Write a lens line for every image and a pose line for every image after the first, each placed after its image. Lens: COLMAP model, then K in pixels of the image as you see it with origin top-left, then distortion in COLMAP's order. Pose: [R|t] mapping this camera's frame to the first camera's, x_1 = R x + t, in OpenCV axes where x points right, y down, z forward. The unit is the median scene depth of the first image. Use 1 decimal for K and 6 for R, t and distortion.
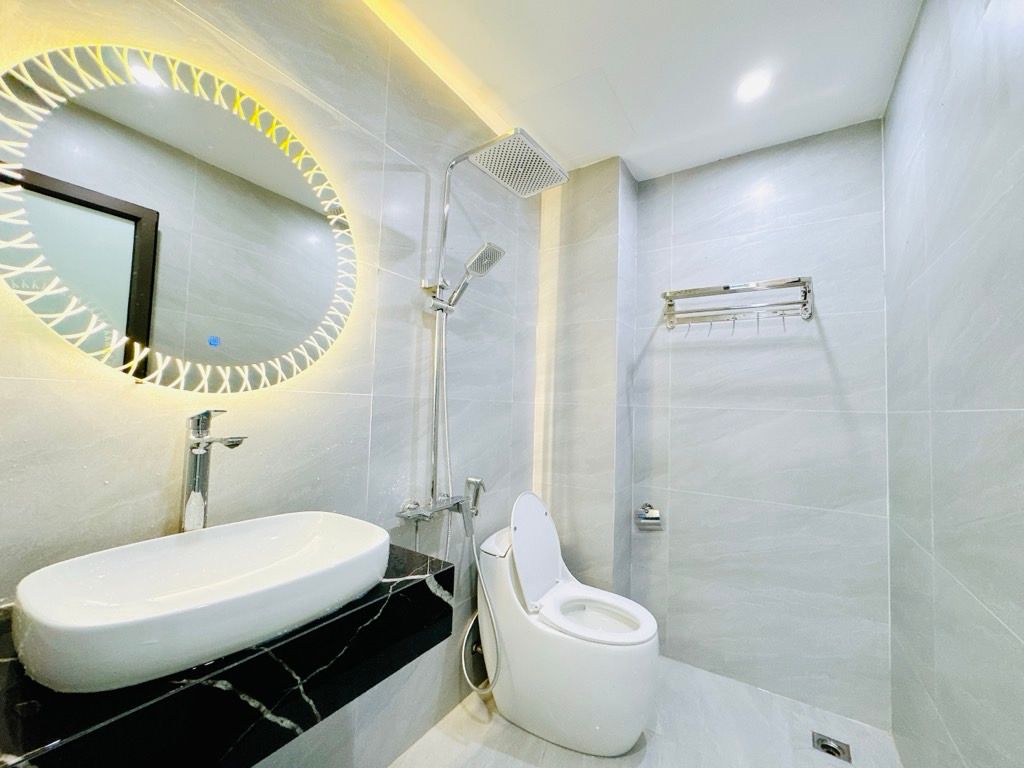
lens RADIAL K [[412.6, 0, 511.1], [0, 412.6, 383.9], [0, 0, 1]] dist [-0.000512, 0.000087]
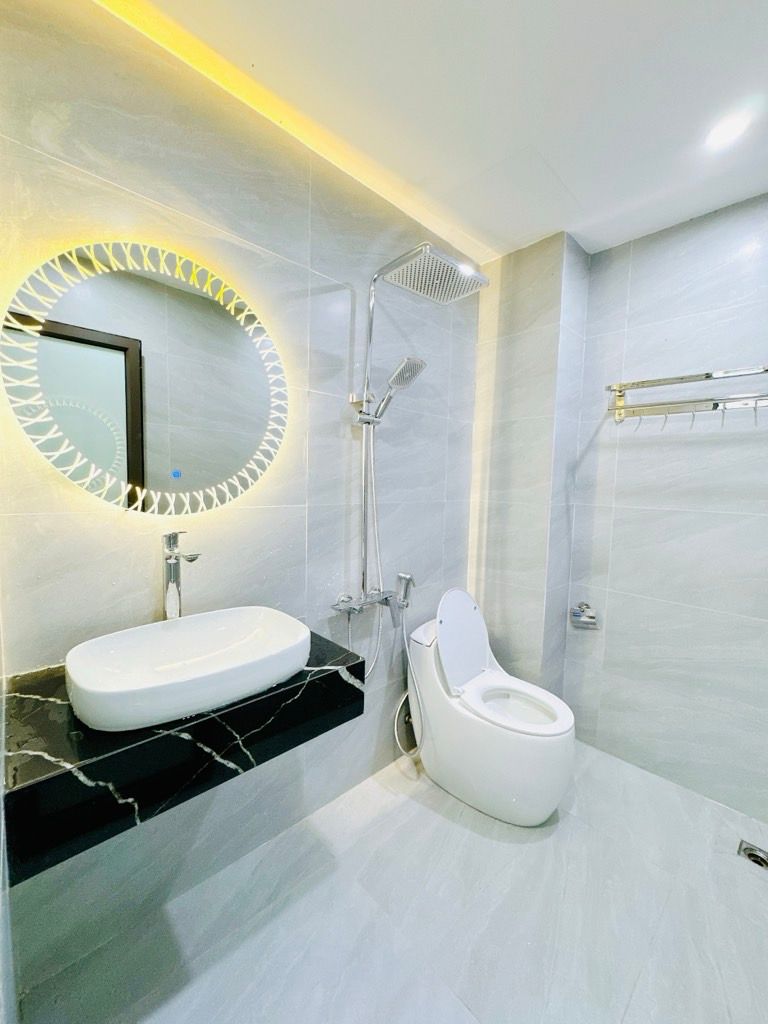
lens RADIAL K [[412.6, 0, 382.3], [0, 412.6, 512.1], [0, 0, 1]] dist [-0.000512, 0.000087]
pose [[0.974435, 0.009043, -0.224485, 0.106230], [0.019267, 0.992145, 0.123599, -0.078744], [0.223840, -0.124764, 0.966607, -0.054580]]
